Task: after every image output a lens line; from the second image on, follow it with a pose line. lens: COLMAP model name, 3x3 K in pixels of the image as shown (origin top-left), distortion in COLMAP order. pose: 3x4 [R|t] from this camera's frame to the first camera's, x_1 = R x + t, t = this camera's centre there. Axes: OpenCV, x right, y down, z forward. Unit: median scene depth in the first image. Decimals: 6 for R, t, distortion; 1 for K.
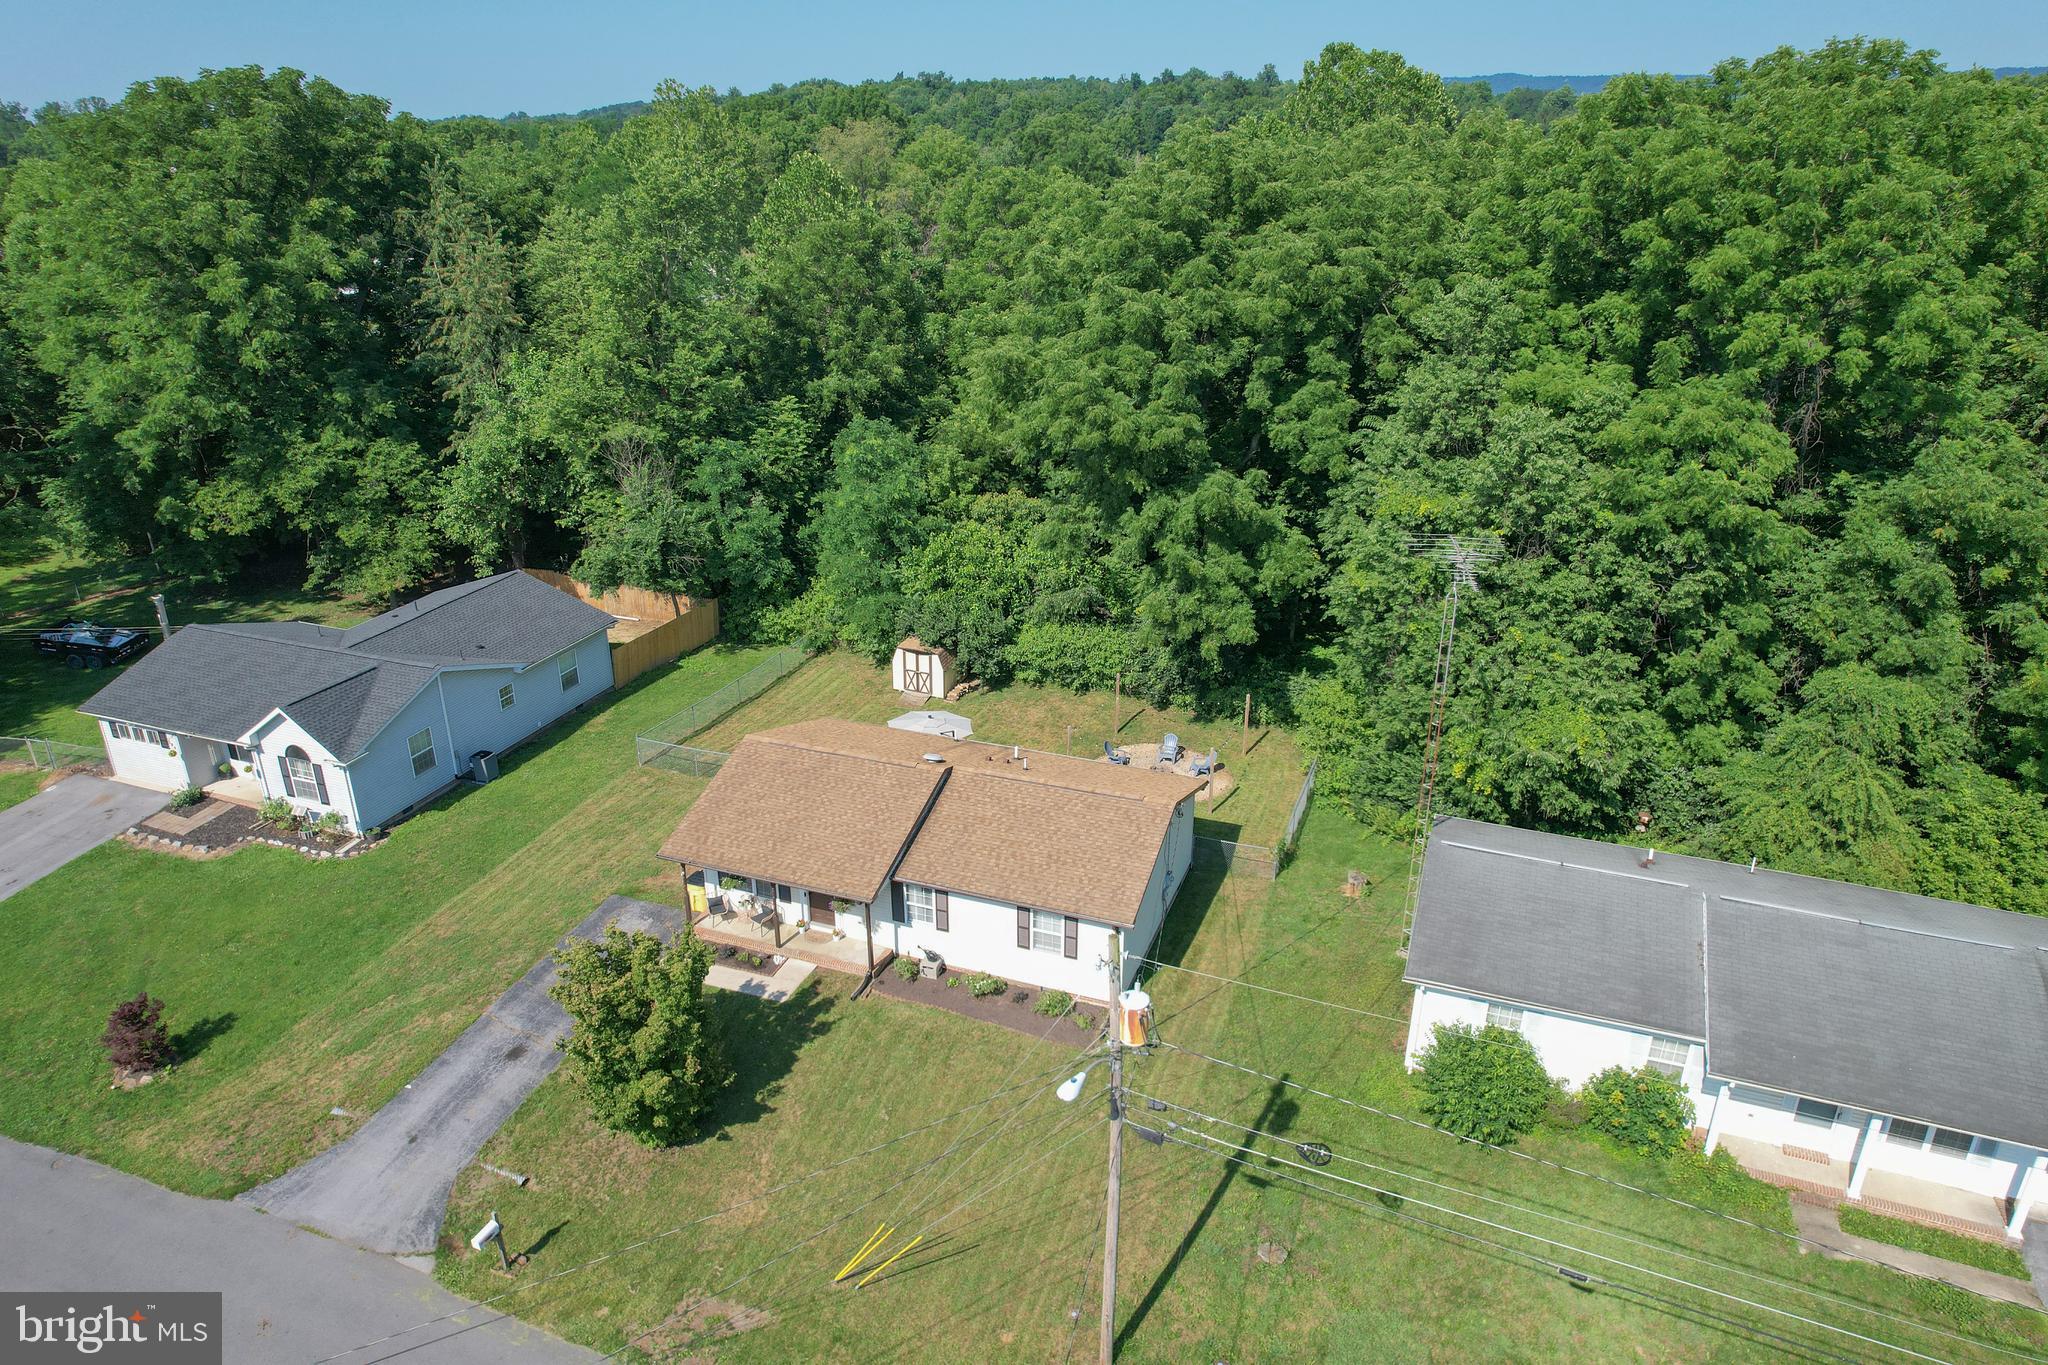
lens RADIAL K [[1300.2, 0, 1026.0], [0, 1300.2, 672.6], [0, 0, 1]] dist [-0.075160, 0.069436]
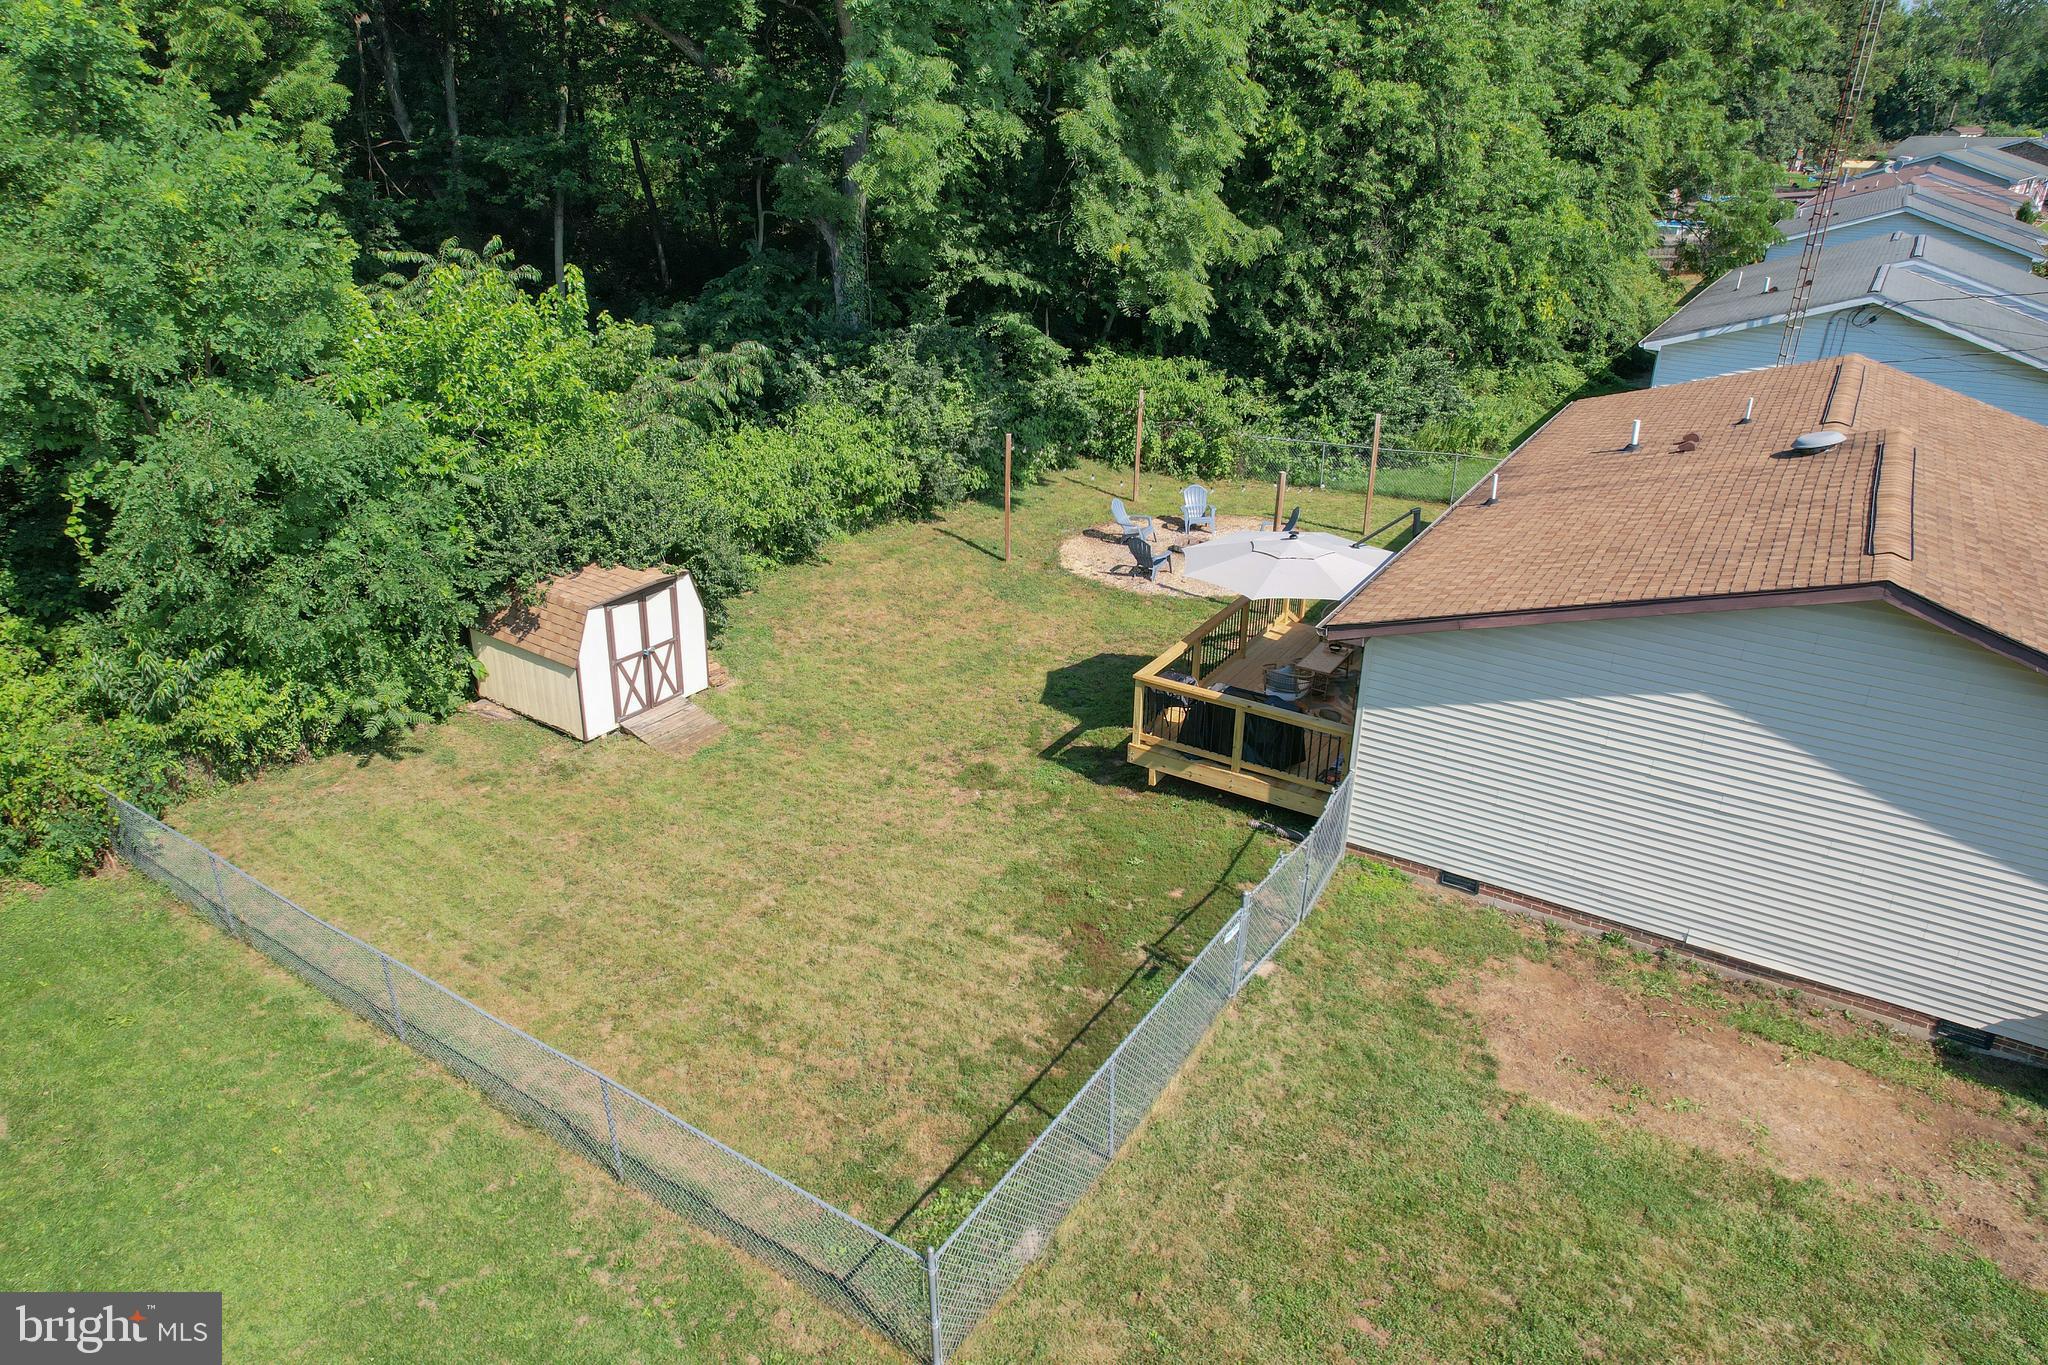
lens RADIAL K [[1301.6, 0, 1030.0], [0, 1301.6, 678.6], [0, 0, 1]] dist [-0.070362, 0.063334]
pose [[0.211621, -0.410161, 0.887122, -0.477717], [0.370360, 0.873638, 0.315579, -0.084117], [-0.904461, 0.261771, 0.336787, 1.013108]]
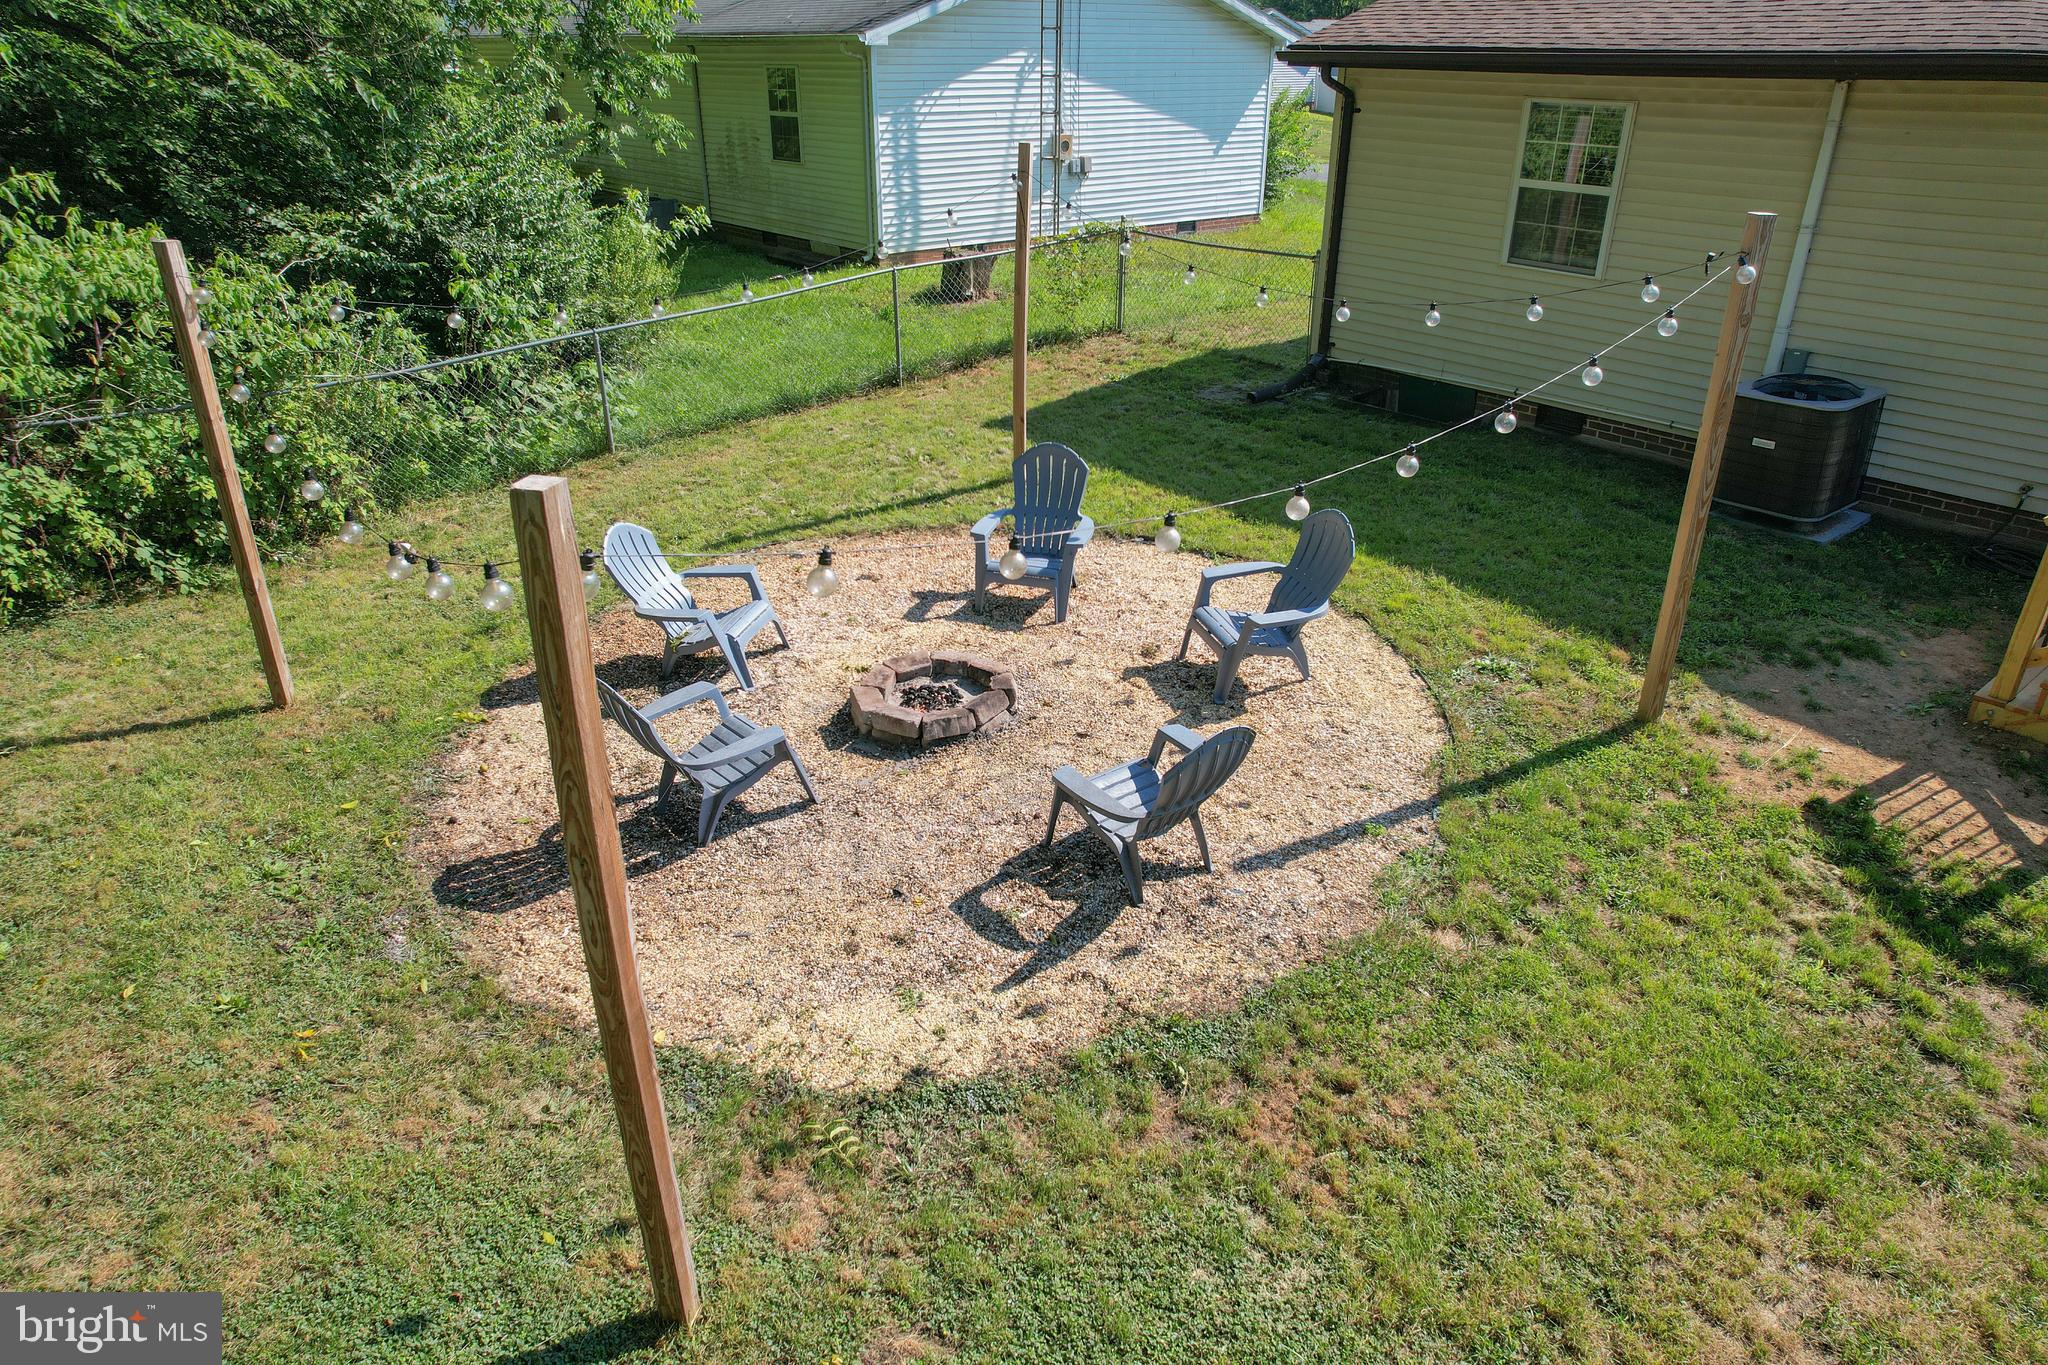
lens RADIAL K [[1300.2, 0, 1026.0], [0, 1300.2, 672.6], [0, 0, 1]] dist [-0.075160, 0.069436]
pose [[-0.867628, -0.227961, 0.441878, 0.033366], [0.182204, 0.681118, 0.709141, -0.032999], [-0.462627, 0.695782, -0.549421, 1.220146]]
